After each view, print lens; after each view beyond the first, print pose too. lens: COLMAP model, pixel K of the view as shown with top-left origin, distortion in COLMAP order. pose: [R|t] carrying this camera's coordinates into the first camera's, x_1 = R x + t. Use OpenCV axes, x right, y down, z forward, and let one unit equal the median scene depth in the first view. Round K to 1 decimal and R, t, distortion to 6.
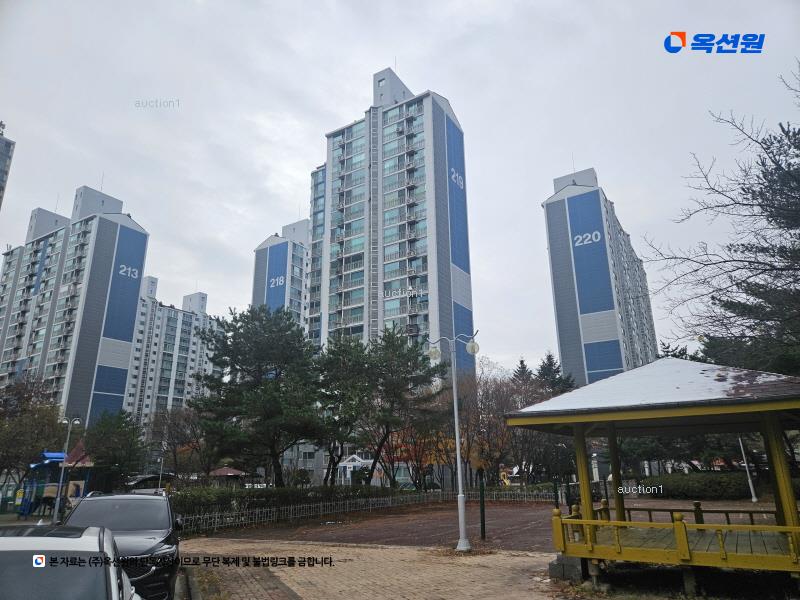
lens RADIAL K [[544.2, 0, 405.2], [0, 544.2, 314.1], [0, 0, 1]] dist [0.073513, -0.006988]
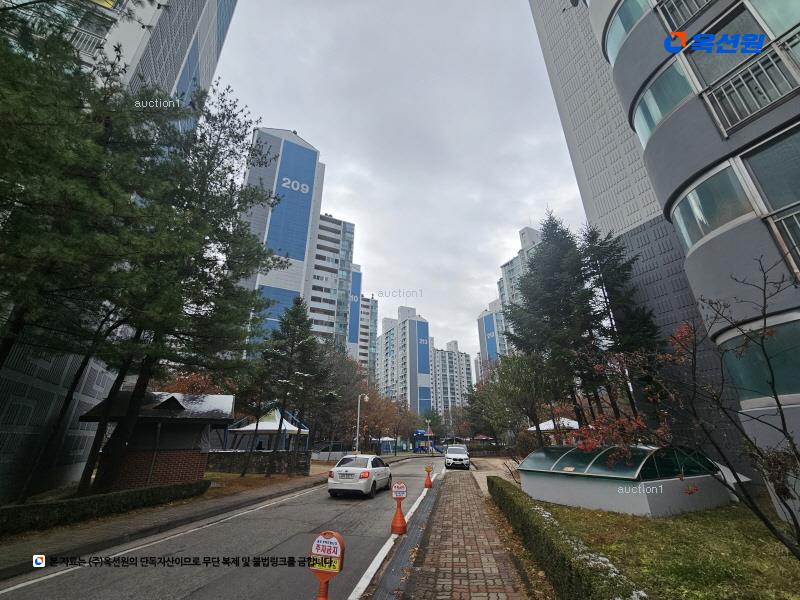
lens RADIAL K [[334.9, 0, 399.9], [0, 334.9, 305.4], [0, 0, 1]] dist [0.000459, 0.000020]
pose [[0.859123, -0.189902, -0.475231, 0.072803], [0.146300, 0.980987, -0.127520, -0.059969], [0.490412, 0.040029, 0.870571, -0.192063]]
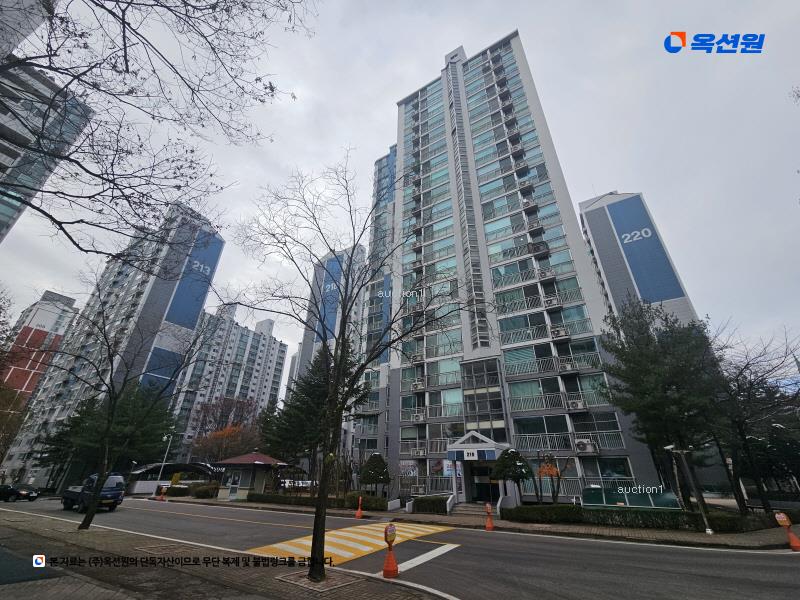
lens RADIAL K [[334.9, 0, 399.9], [0, 334.9, 305.4], [0, 0, 1]] dist [0.000459, 0.000020]
pose [[0.999589, 0.025984, -0.012115, -0.090945], [-0.027809, 0.981522, -0.189316, 0.108841], [0.006972, 0.189575, 0.981841, 0.352334]]
